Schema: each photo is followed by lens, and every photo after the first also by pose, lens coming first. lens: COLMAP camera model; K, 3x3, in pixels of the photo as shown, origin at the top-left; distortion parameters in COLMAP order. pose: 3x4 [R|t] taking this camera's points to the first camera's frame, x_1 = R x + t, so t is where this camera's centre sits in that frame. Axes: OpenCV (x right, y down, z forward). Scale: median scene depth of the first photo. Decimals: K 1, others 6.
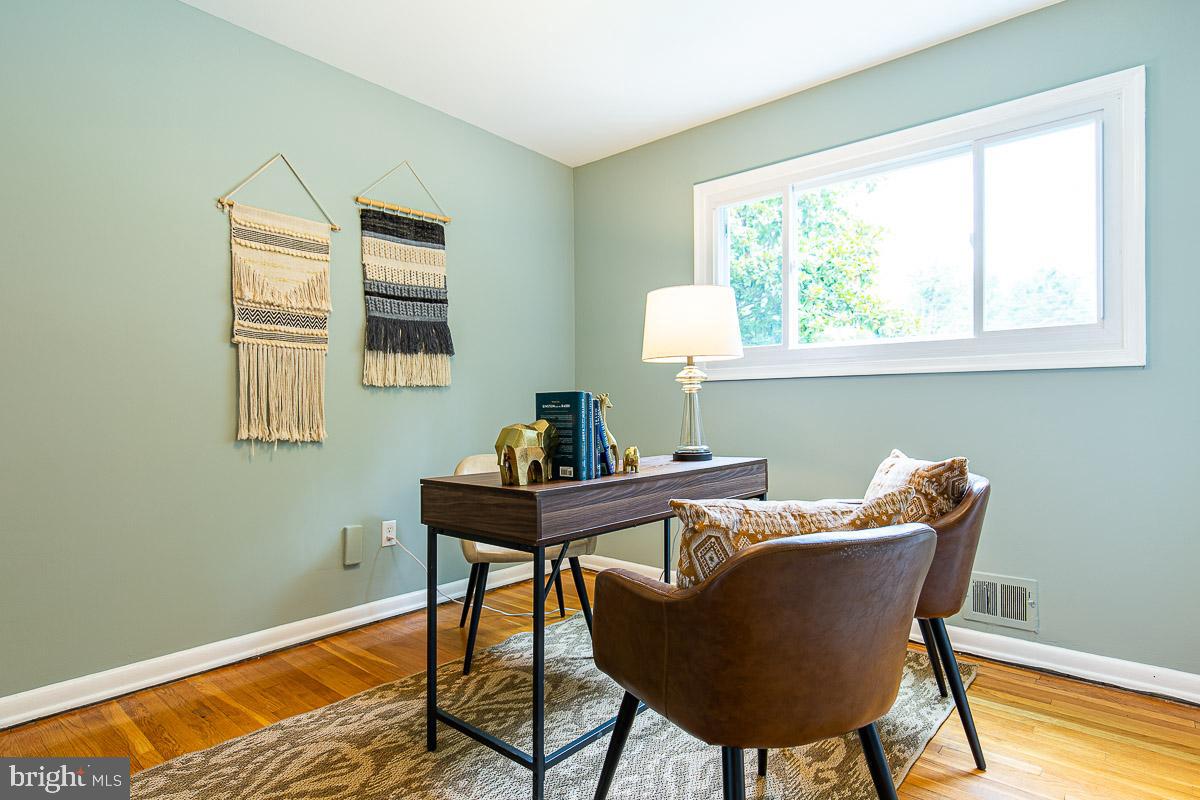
lens RADIAL K [[633.0, 0, 612.9], [0, 633.0, 401.8], [0, 0, 1]] dist [0.005431, -0.004376]
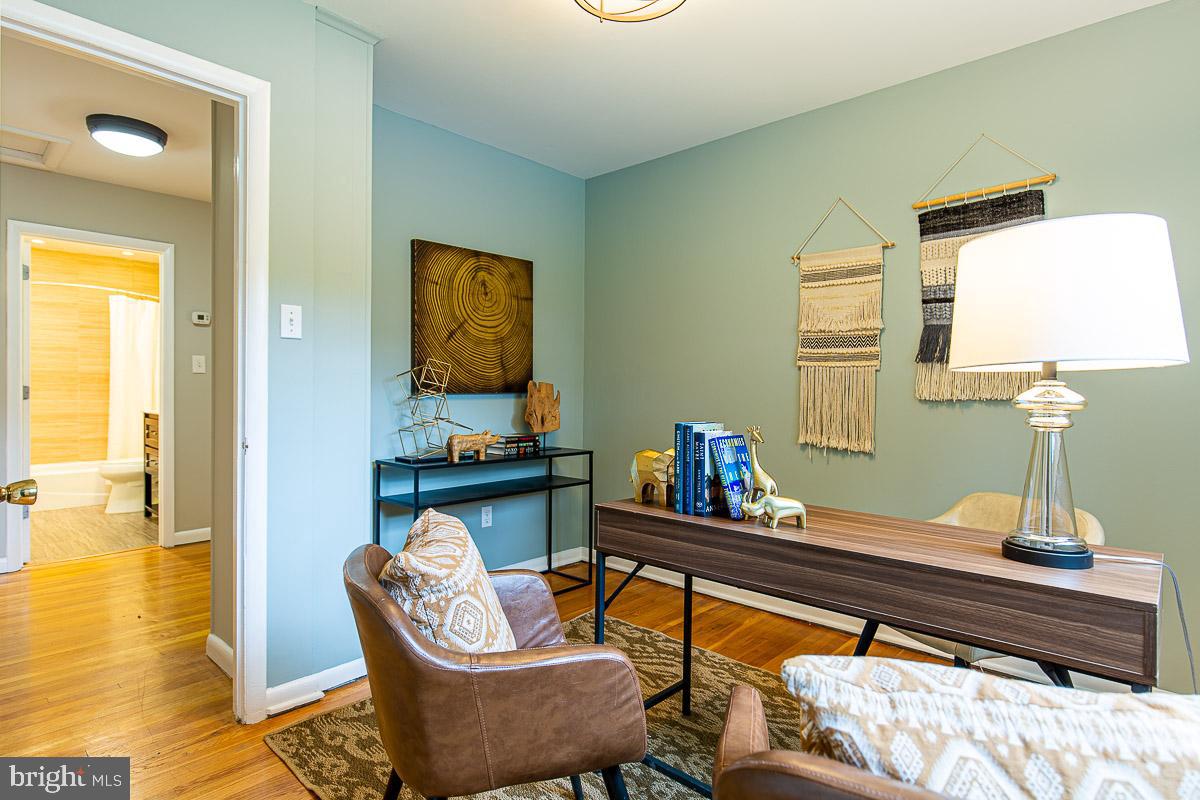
lens RADIAL K [[633.0, 0, 607.9], [0, 633.0, 391.4], [0, 0, 1]] dist [0.005431, -0.004376]
pose [[-0.053165, 0.006330, -0.998566, 0.657147], [-0.000722, 0.999979, 0.006377, -0.049575], [0.998585, 0.001060, -0.053159, 0.658974]]
